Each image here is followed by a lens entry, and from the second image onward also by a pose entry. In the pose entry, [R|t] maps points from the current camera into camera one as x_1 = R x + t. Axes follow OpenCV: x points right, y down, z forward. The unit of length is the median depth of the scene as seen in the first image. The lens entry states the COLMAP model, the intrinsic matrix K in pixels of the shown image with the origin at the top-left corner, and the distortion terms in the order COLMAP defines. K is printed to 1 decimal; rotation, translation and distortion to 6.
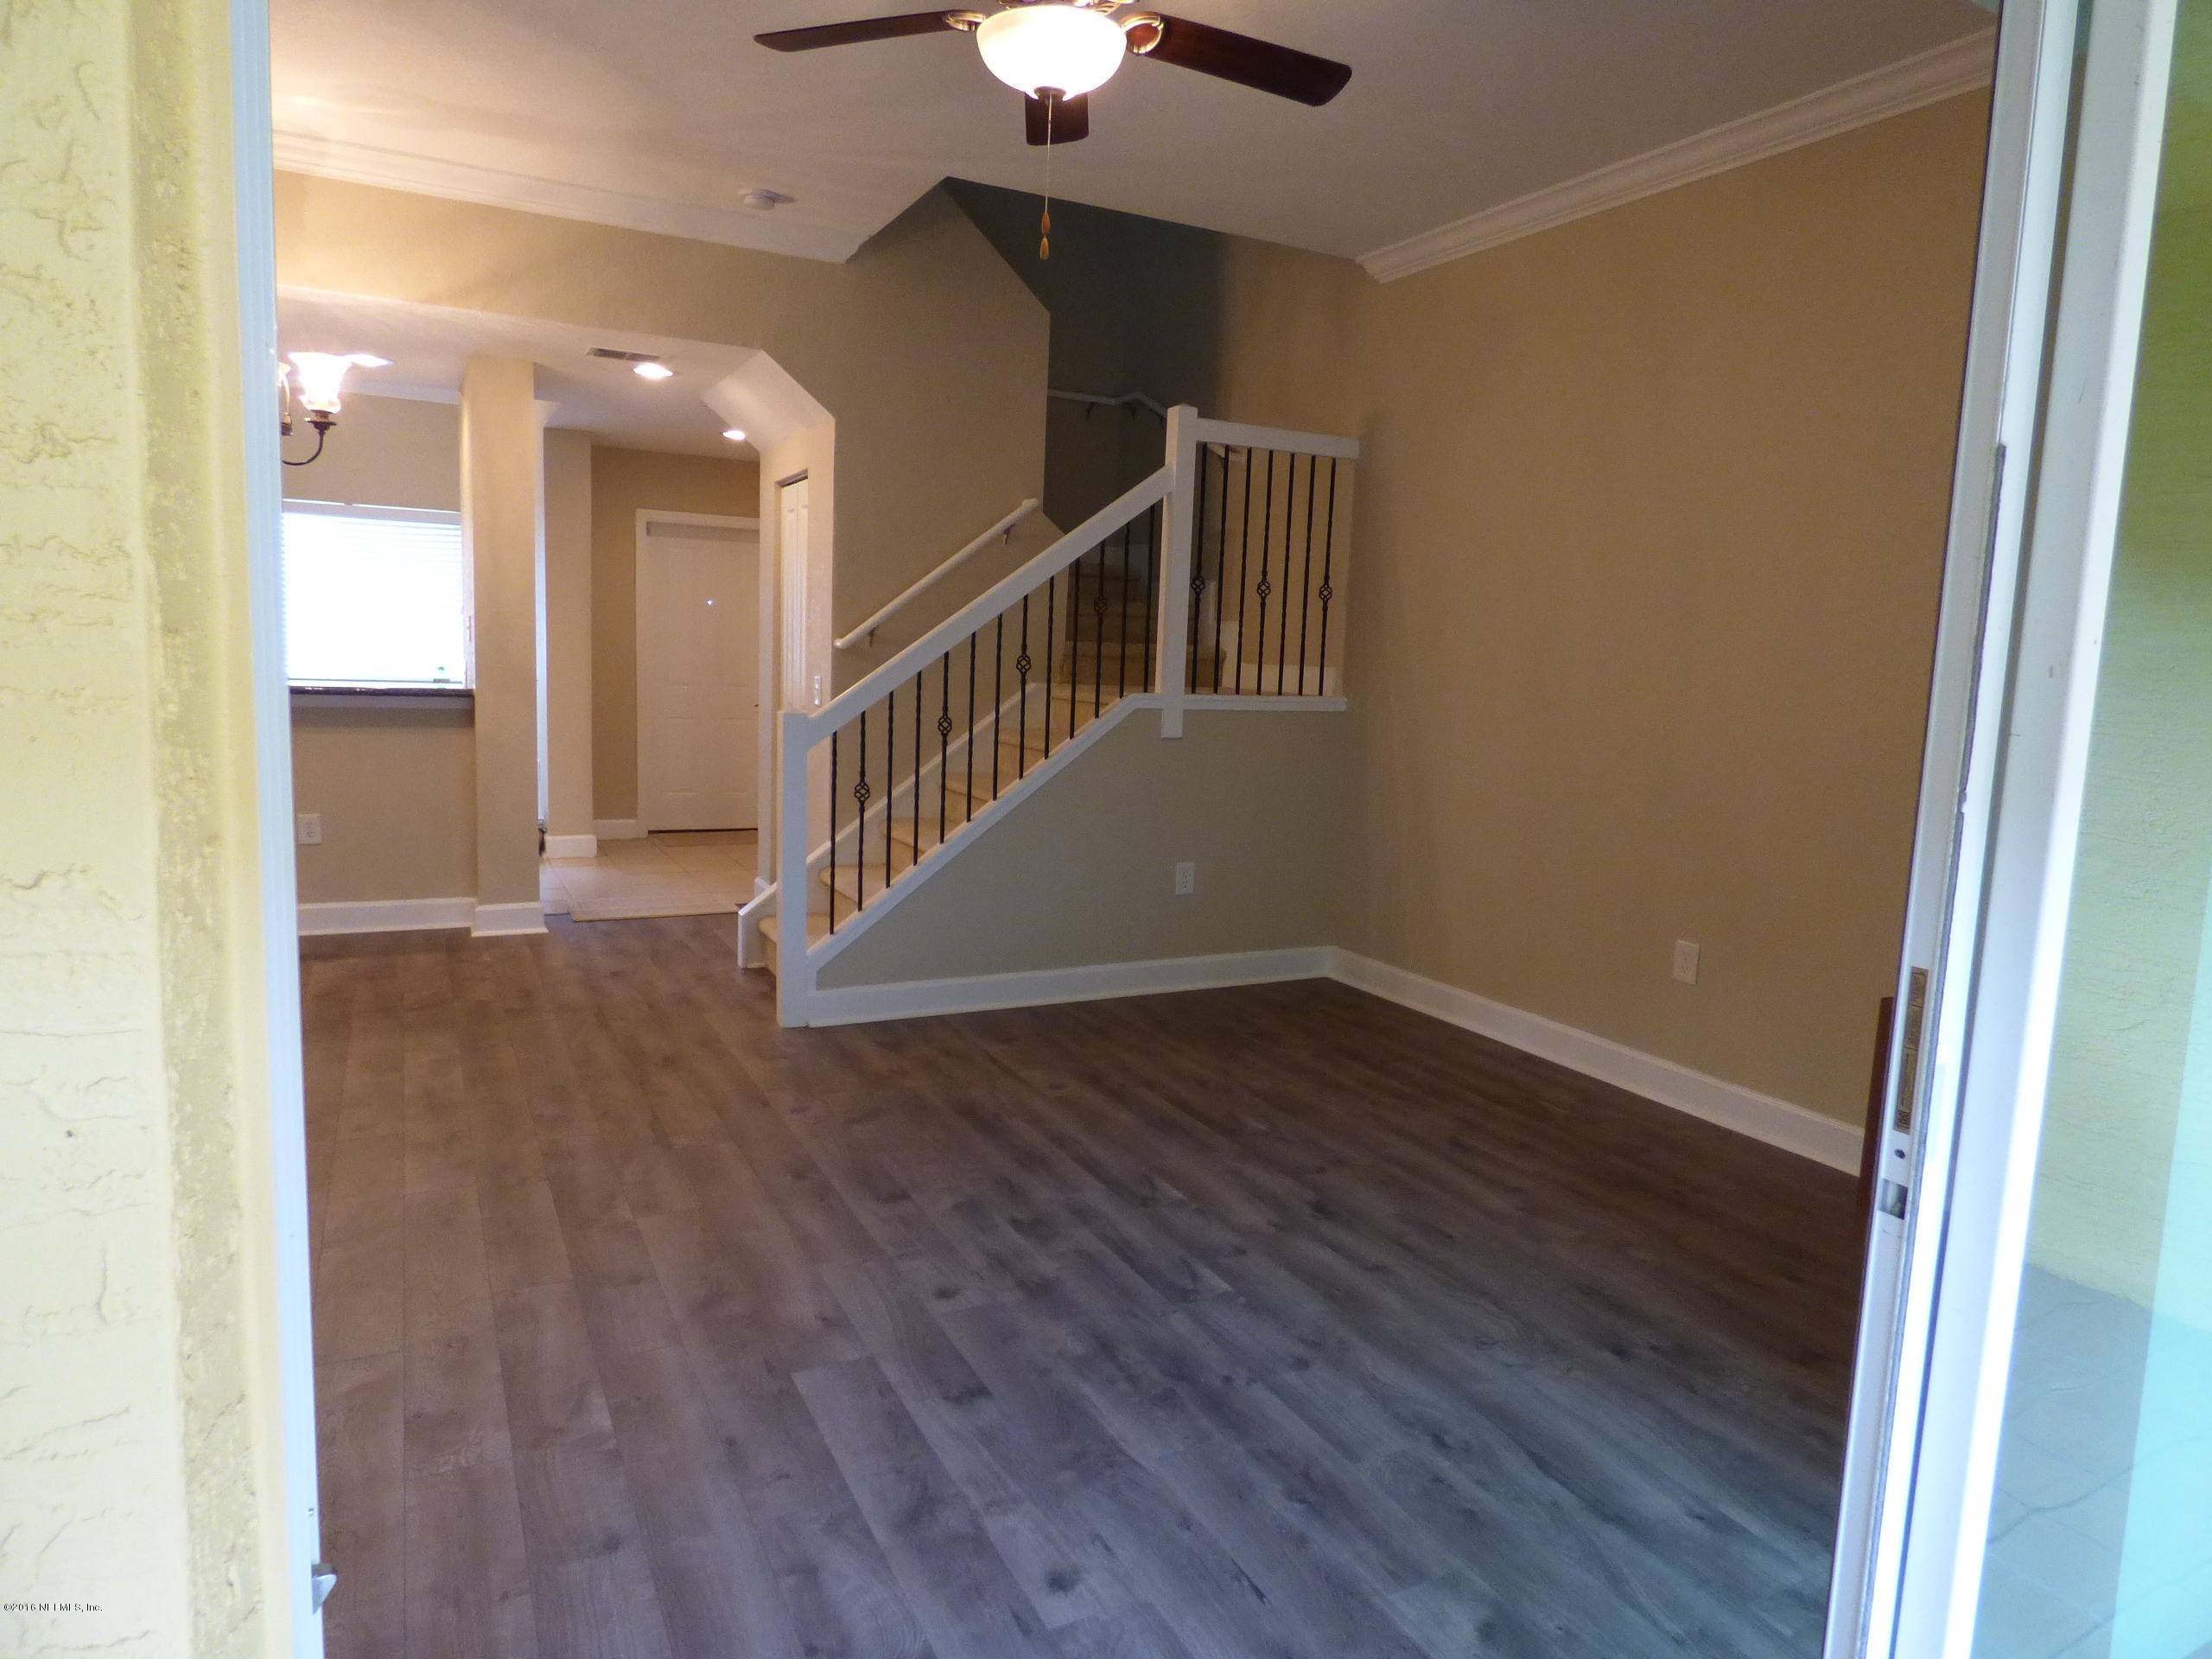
lens RADIAL K [[1365.1, 0, 1054.1], [0, 1365.1, 805.3], [0, 0, 1]] dist [0.025319, -0.002250]
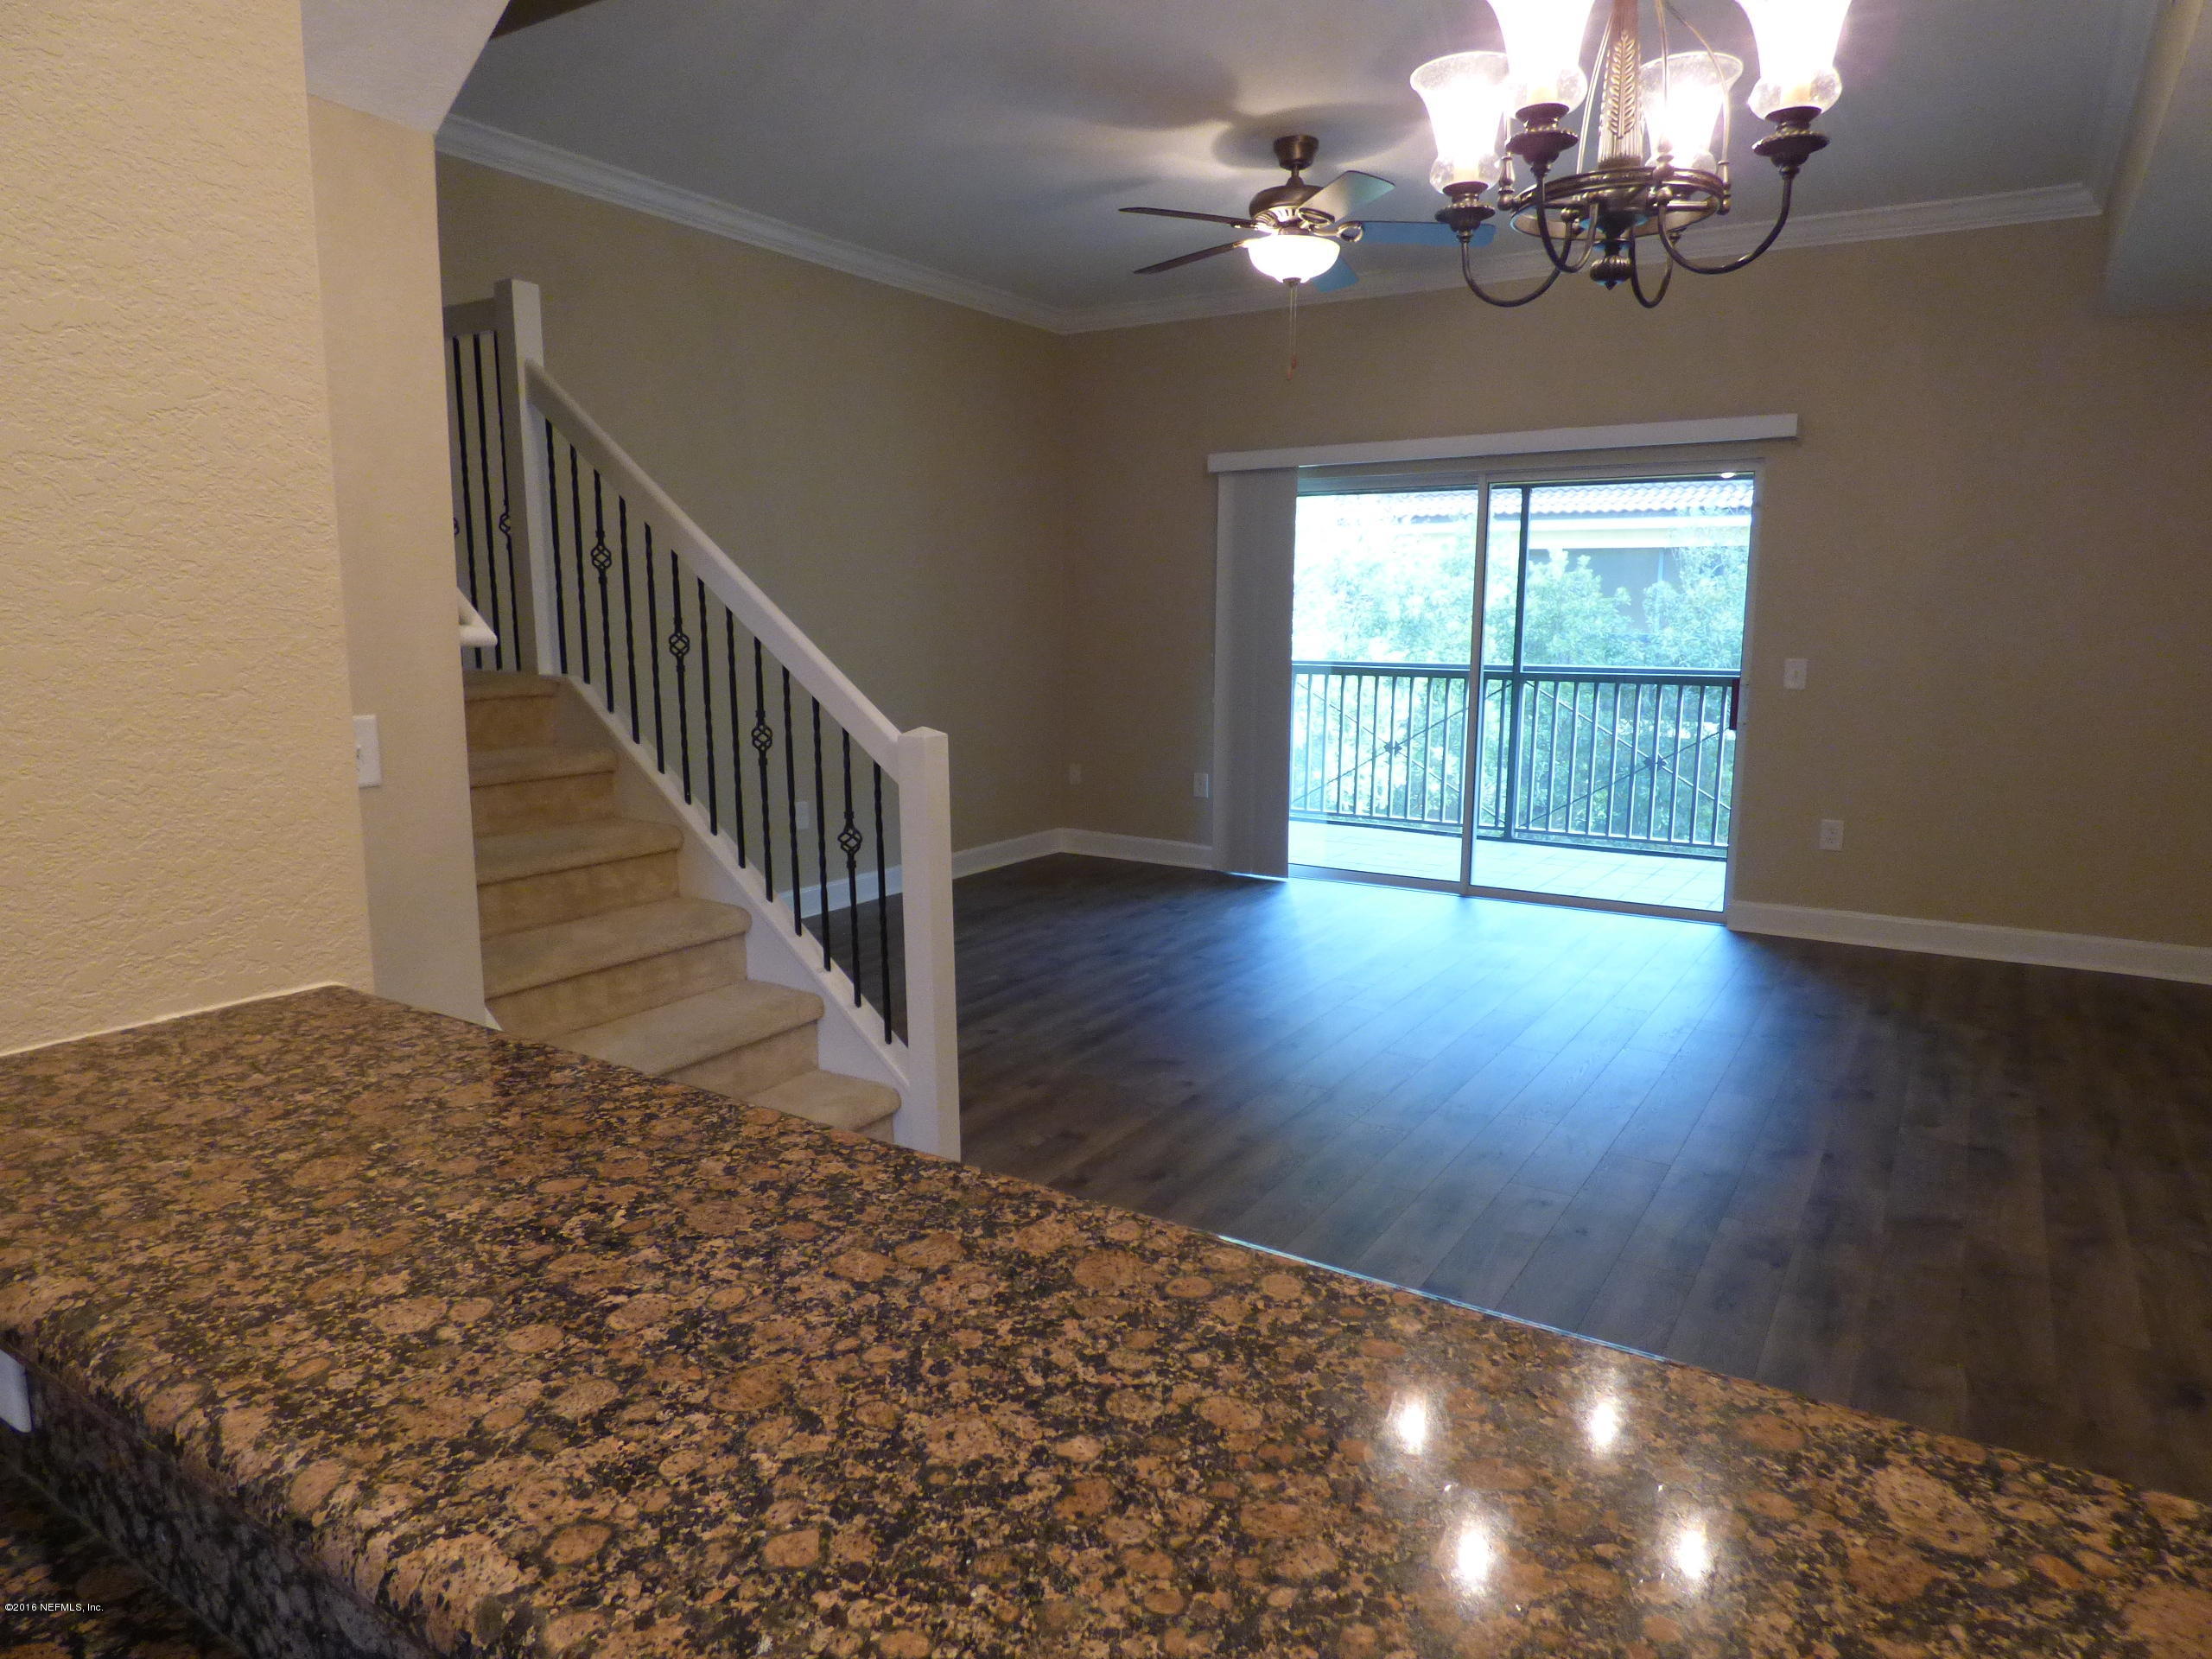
lens RADIAL K [[1356.7, 0, 1106.0], [0, 1356.7, 829.5], [0, 0, 1]] dist [-0.015534, 0.000450]
pose [[-0.513985, -0.174421, 0.839879, -0.776284], [0.083699, 0.964239, 0.251469, -0.176950], [-0.853706, 0.199549, -0.481006, 1.191024]]
